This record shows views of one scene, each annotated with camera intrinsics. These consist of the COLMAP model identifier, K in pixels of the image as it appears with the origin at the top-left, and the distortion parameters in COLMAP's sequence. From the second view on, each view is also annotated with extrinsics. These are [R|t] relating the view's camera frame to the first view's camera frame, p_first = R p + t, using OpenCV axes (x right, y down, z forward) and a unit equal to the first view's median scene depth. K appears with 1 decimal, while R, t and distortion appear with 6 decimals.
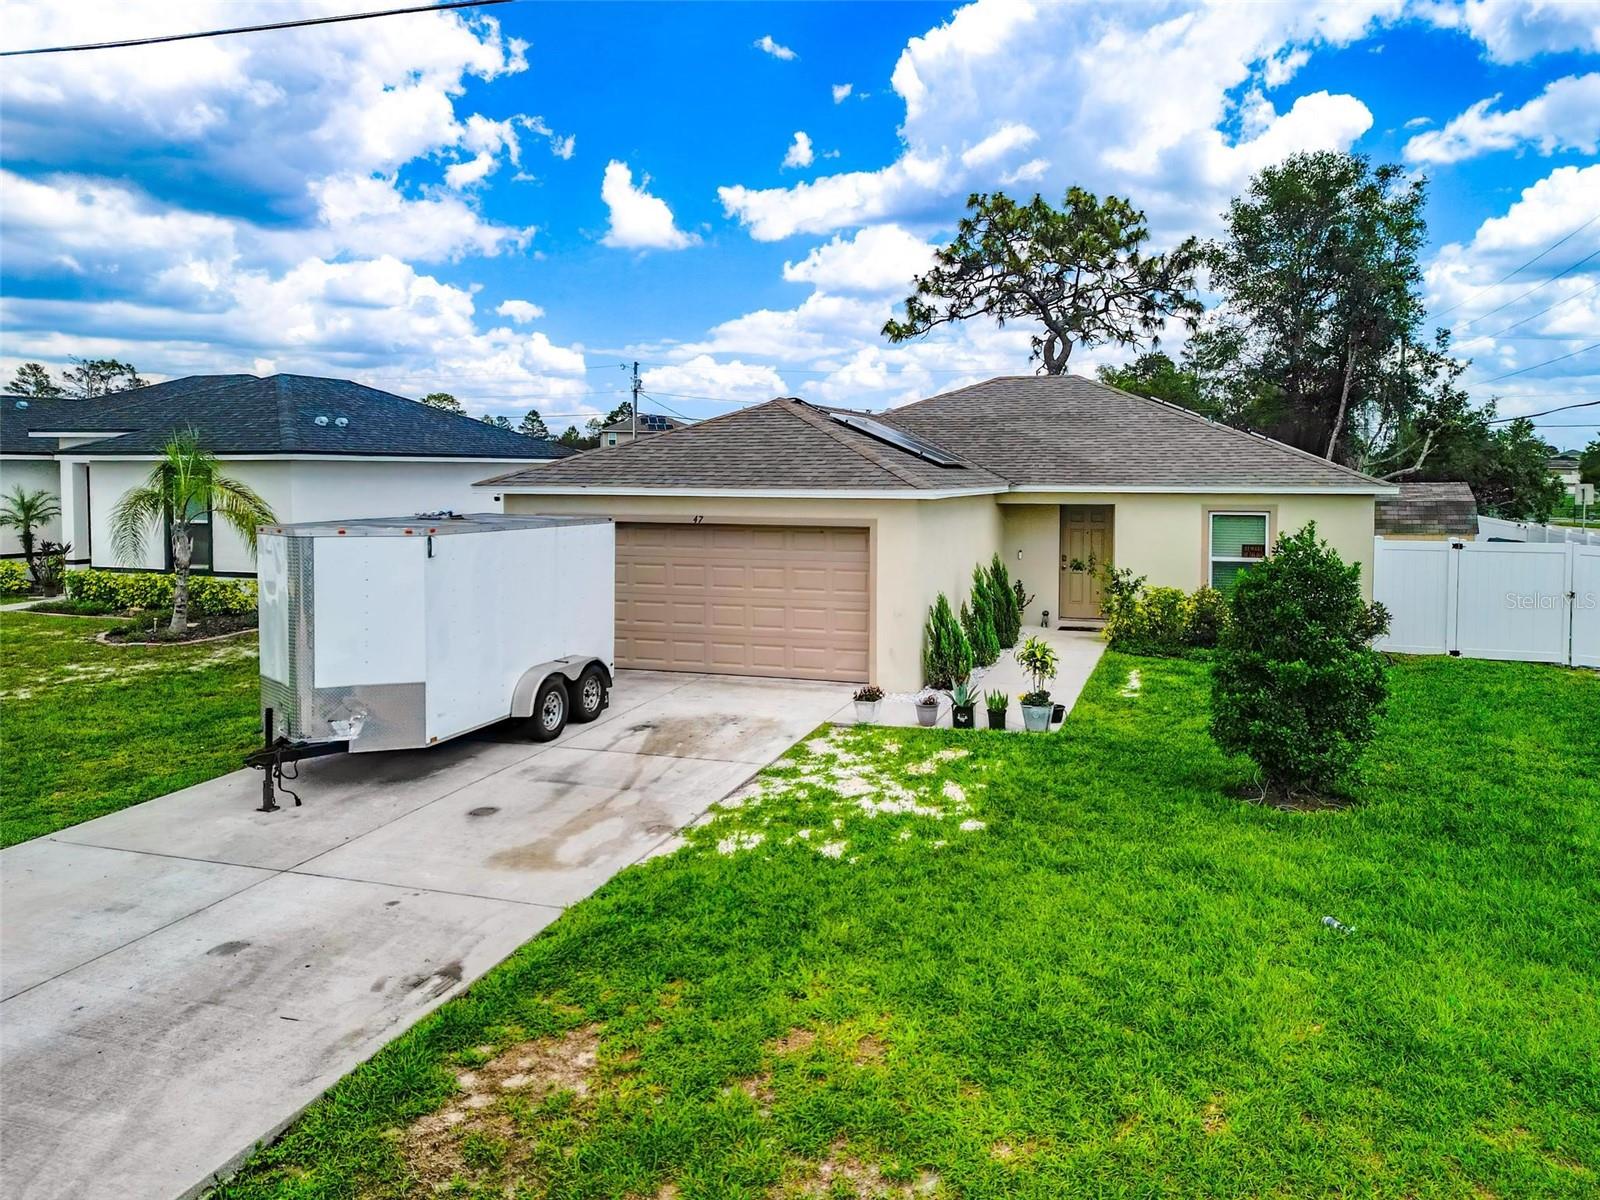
lens RADIAL K [[1148.8, 0, 843.6], [0, 1148.8, 516.4], [0, 0, 1]] dist [0.060250, -0.030017]
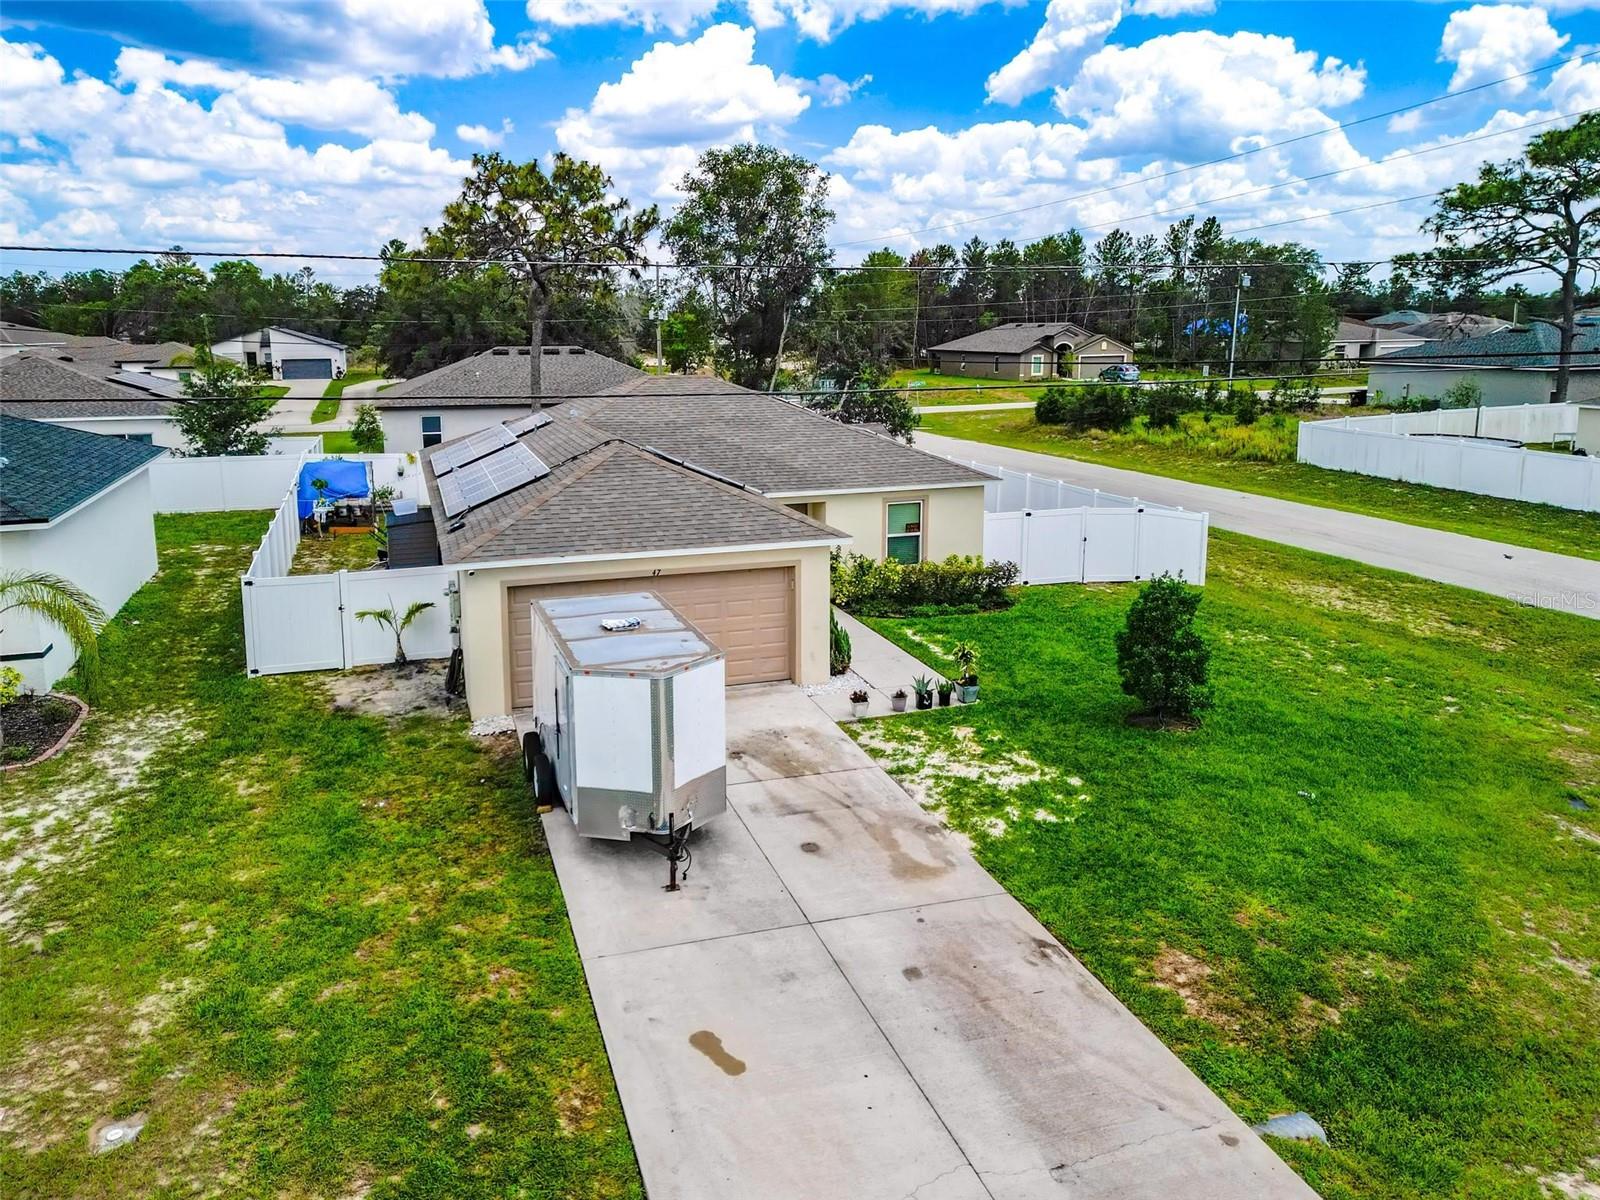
lens RADIAL K [[1143.2, 0, 739.7], [0, 1143.2, 547.8], [0, 0, 1]] dist [0.090887, -0.098463]
pose [[0.824594, -0.119869, 0.552880, -1.201496], [0.035139, 0.986260, 0.161422, -0.361750], [-0.564633, -0.113680, 0.817476, -0.057960]]
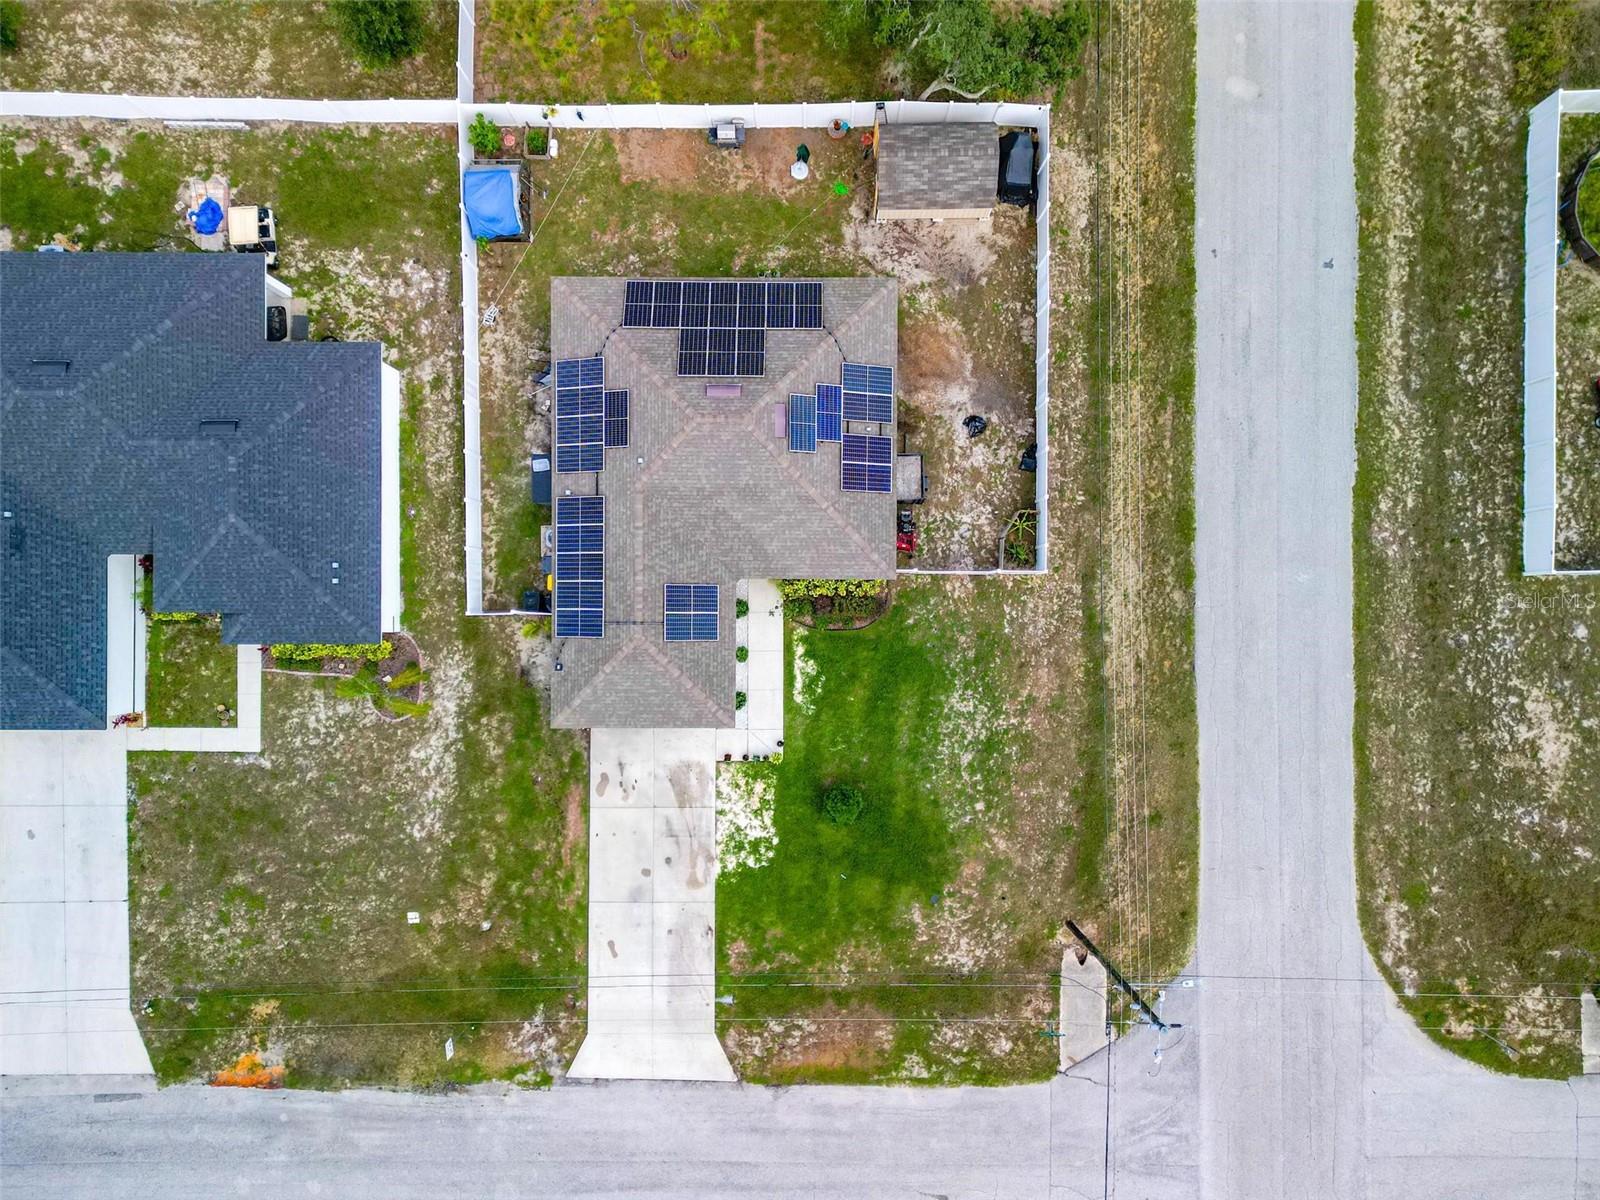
lens RADIAL K [[1117.1, 0, 797.4], [0, 1117.1, 593.4], [0, 0, 1]] dist [0.091989, -0.096845]
pose [[0.952180, -0.305396, -0.009277, 0.558942], [0.026251, 0.051521, 0.998327, -4.440852], [-0.304407, -0.950830, 0.057074, 1.707681]]
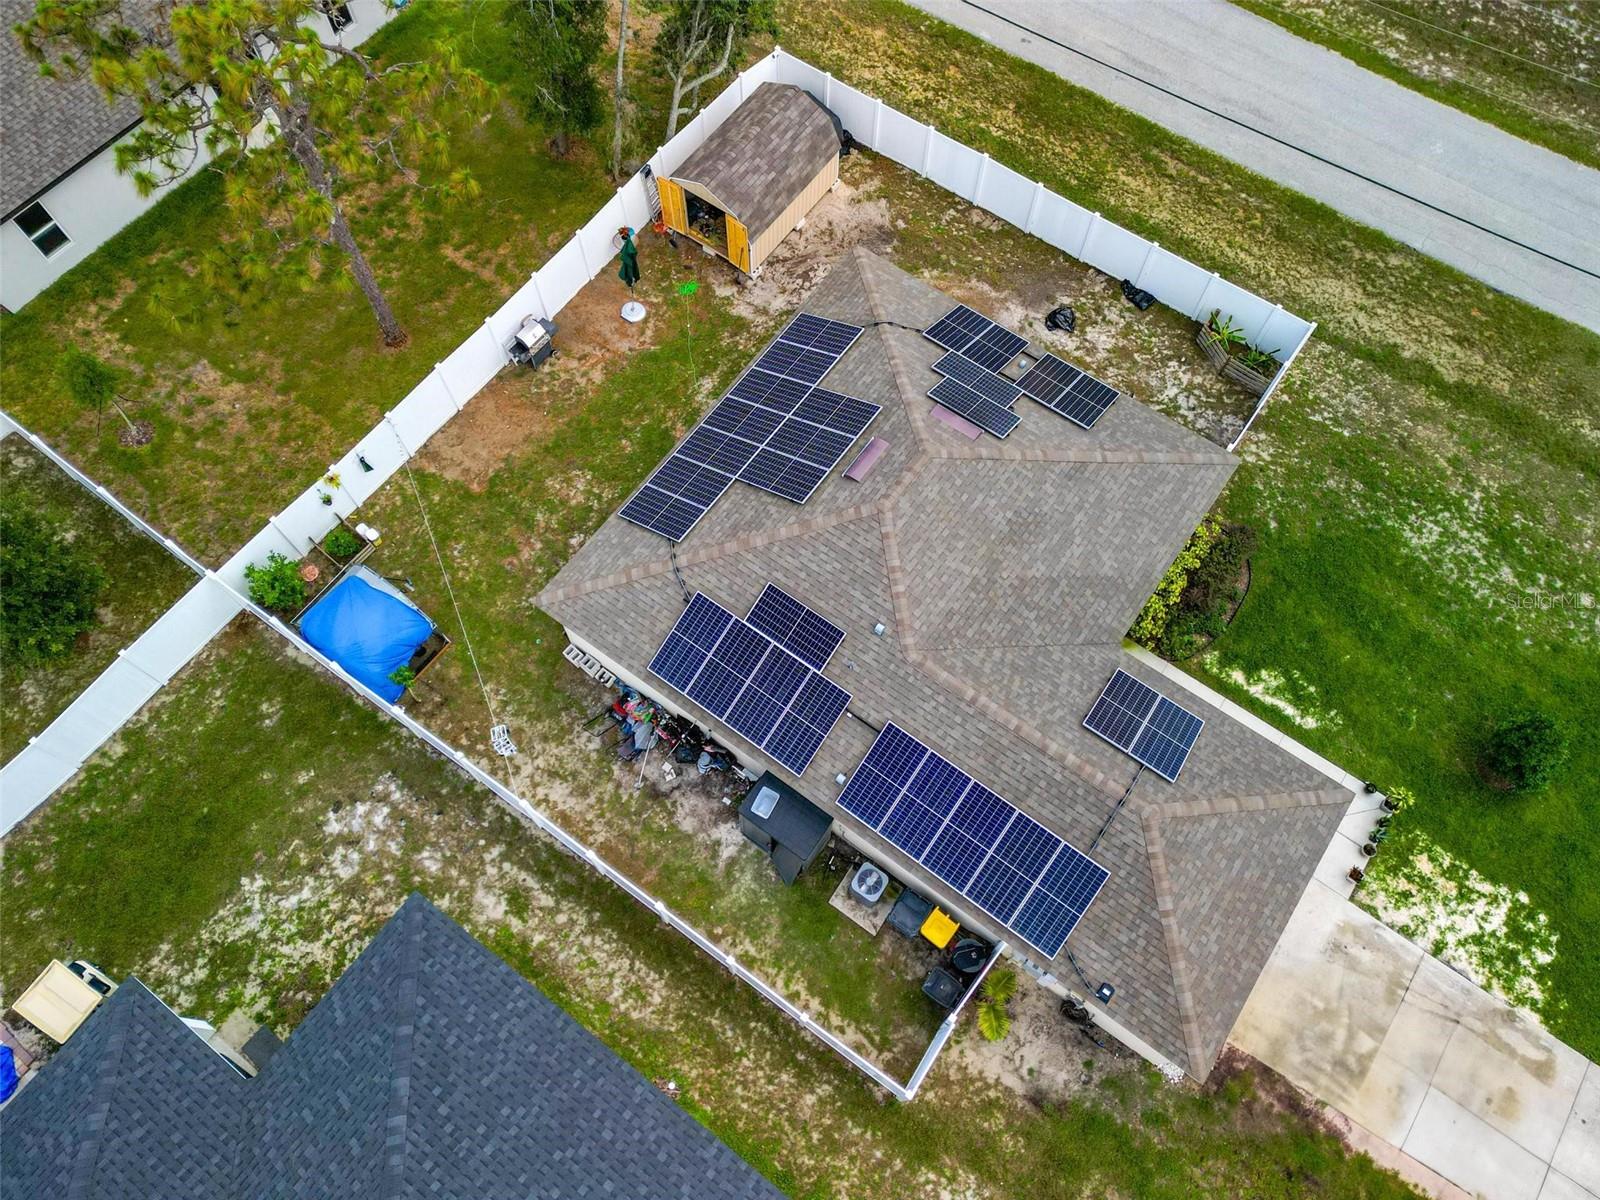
lens RADIAL K [[1117.1, 0, 797.4], [0, 1117.1, 593.4], [0, 0, 1]] dist [0.091989, -0.096845]
pose [[0.309232, -0.864059, 0.397212, -0.864677], [0.032572, 0.427062, 0.903635, -2.519236], [-0.950429, -0.266494, 0.160206, 2.408825]]
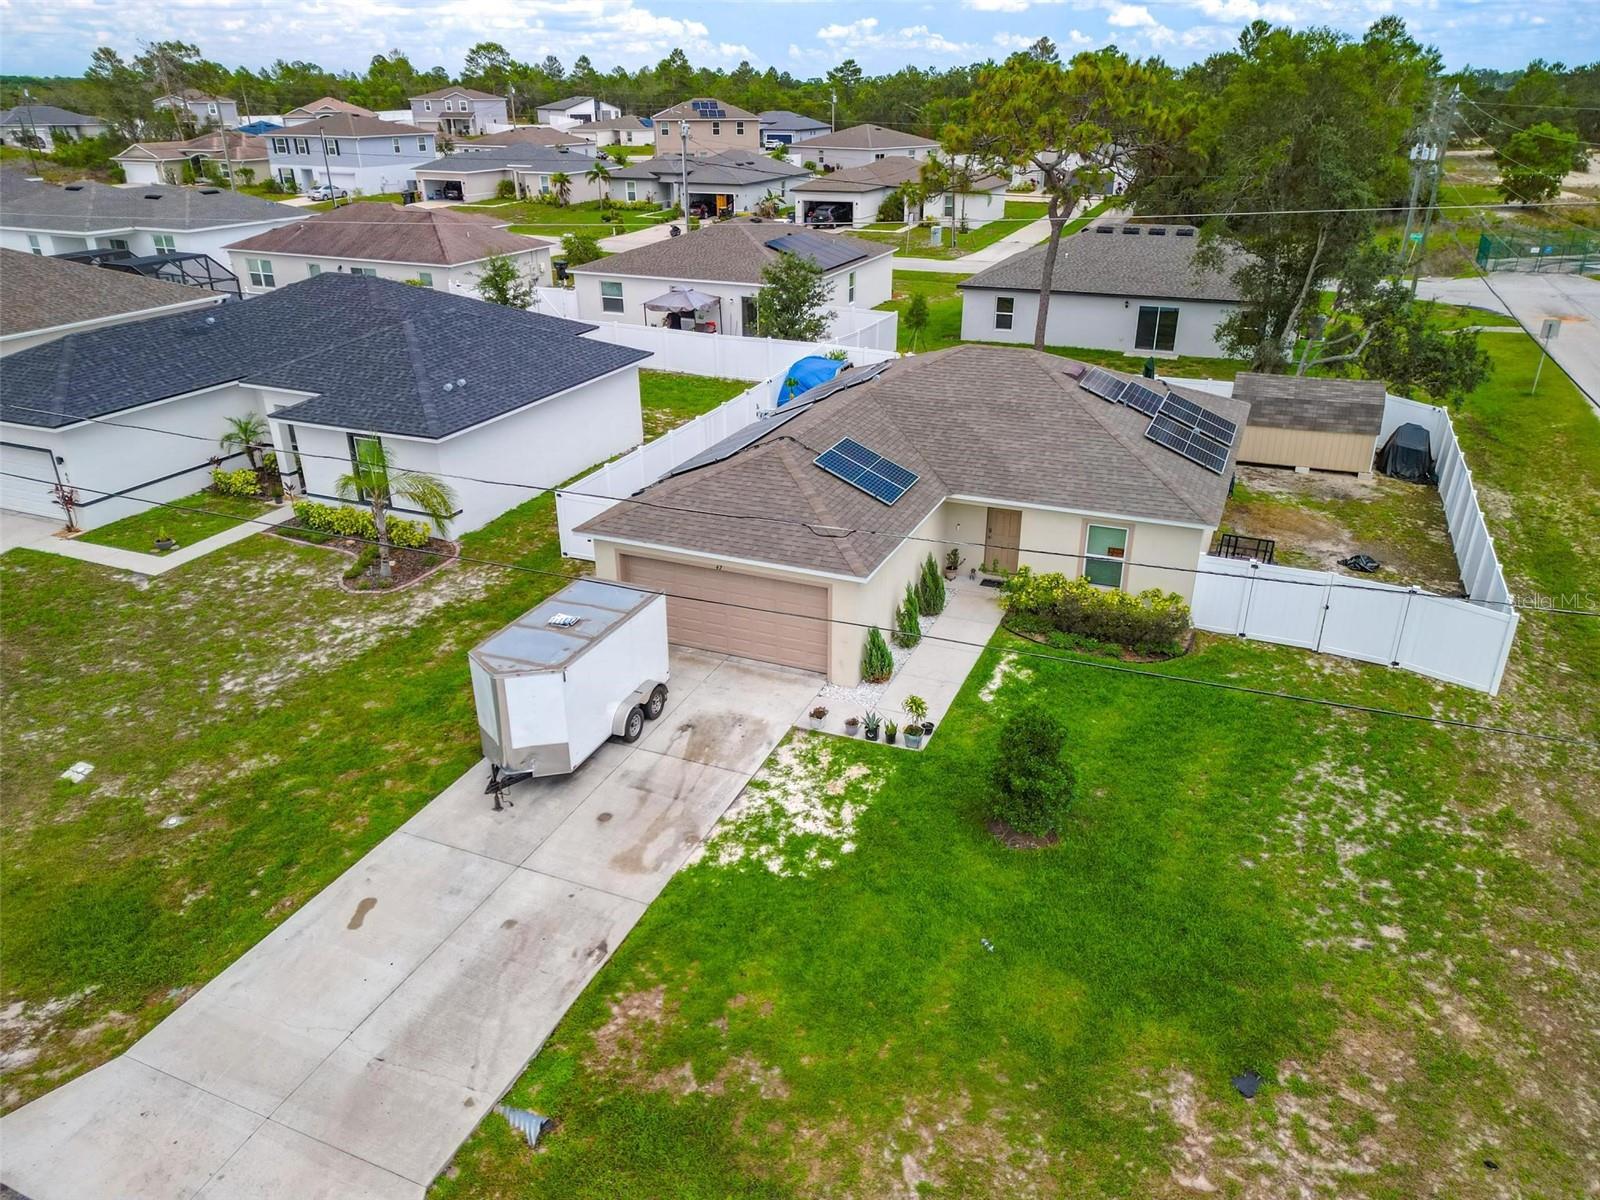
lens RADIAL K [[1117.1, 0, 797.4], [0, 1117.1, 593.4], [0, 0, 1]] dist [0.091989, -0.096845]
pose [[0.995488, 0.030966, -0.089697, 0.187361], [0.004366, 0.929309, 0.369277, -0.864035], [0.094791, -0.368003, 0.924980, -0.637654]]
